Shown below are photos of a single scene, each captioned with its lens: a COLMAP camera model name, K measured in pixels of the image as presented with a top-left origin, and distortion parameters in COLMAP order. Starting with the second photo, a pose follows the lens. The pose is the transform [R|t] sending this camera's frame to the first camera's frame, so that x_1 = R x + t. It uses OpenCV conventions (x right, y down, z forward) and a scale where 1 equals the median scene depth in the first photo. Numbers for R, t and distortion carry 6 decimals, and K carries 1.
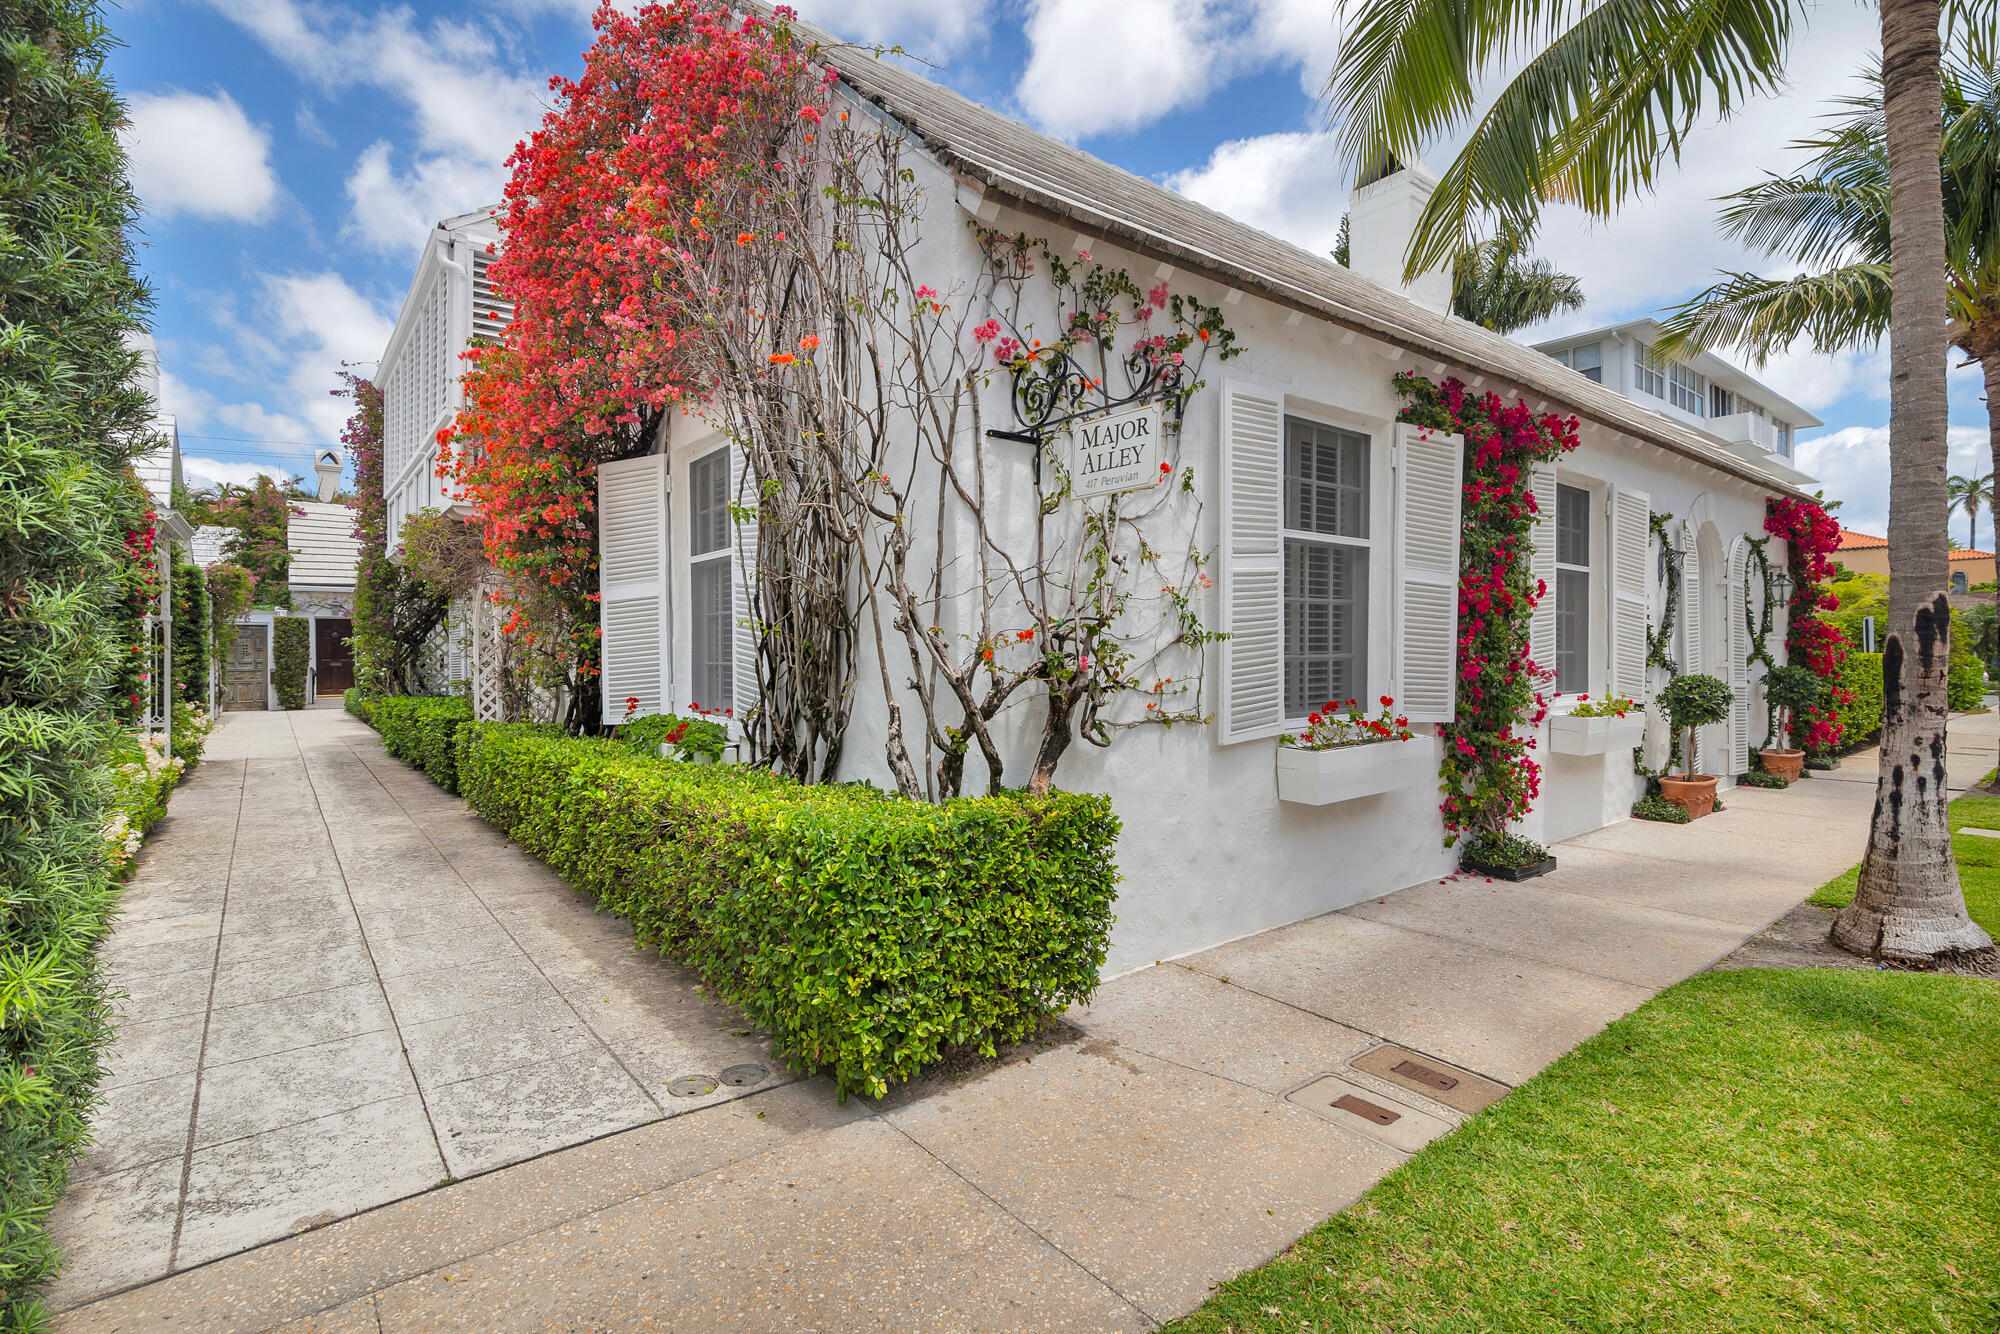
lens RADIAL K [[967.8, 0, 1001.8], [0, 967.8, 654.7], [0, 0, 1]] dist [0.001653, 0.000441]
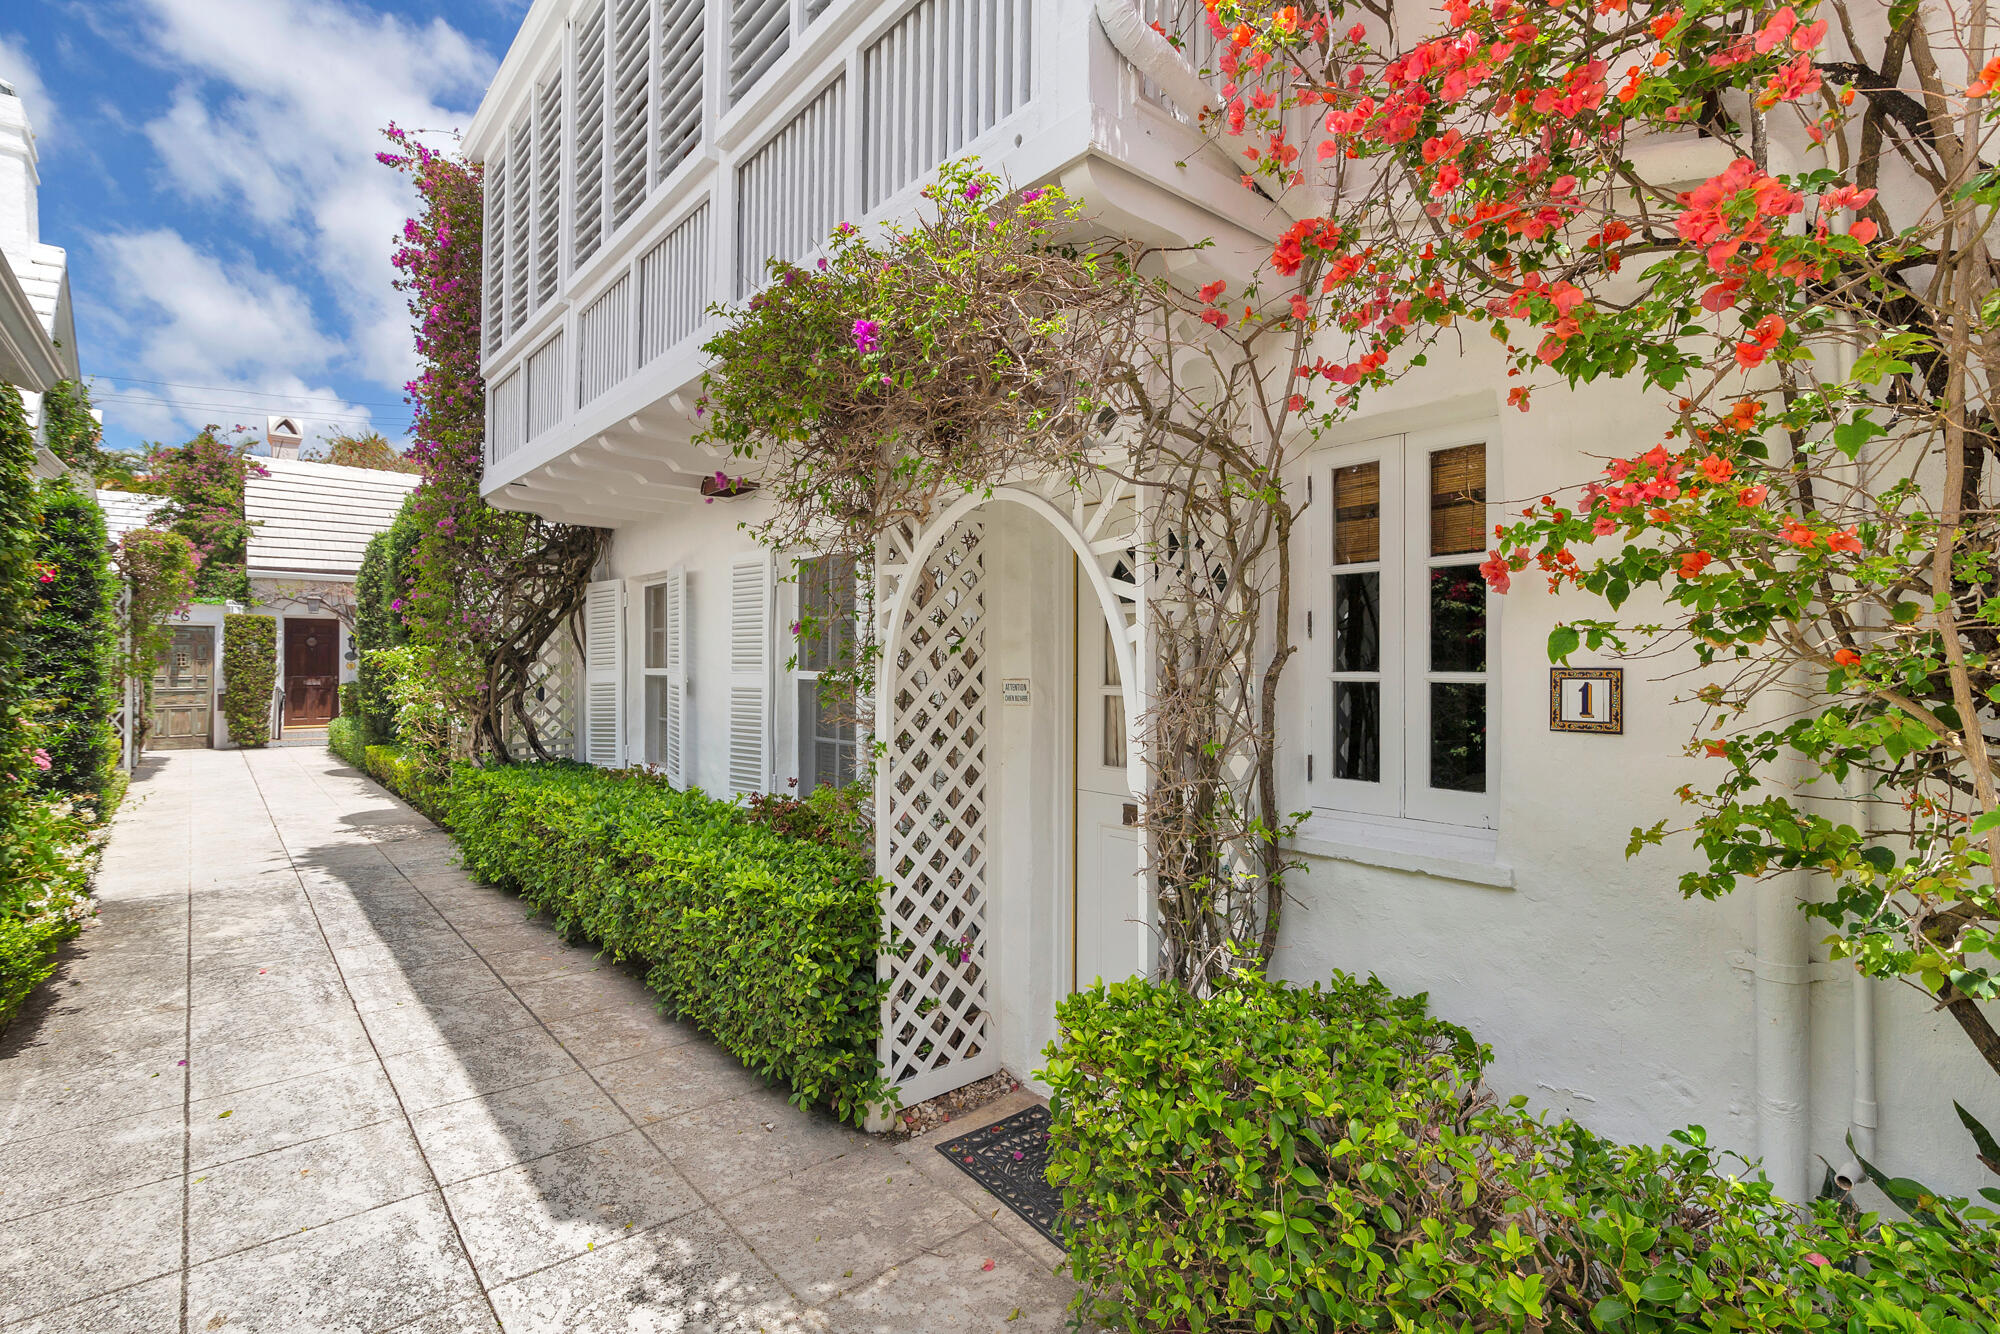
lens RADIAL K [[967.8, 0, 1000.1], [0, 967.8, 664.7], [0, 0, 1]] dist [0.001653, 0.000441]
pose [[0.998979, 0.013610, 0.043081, -0.224325], [-0.013461, 0.999902, -0.003728, -0.008026], [-0.043128, 0.003144, 0.999065, 0.280777]]
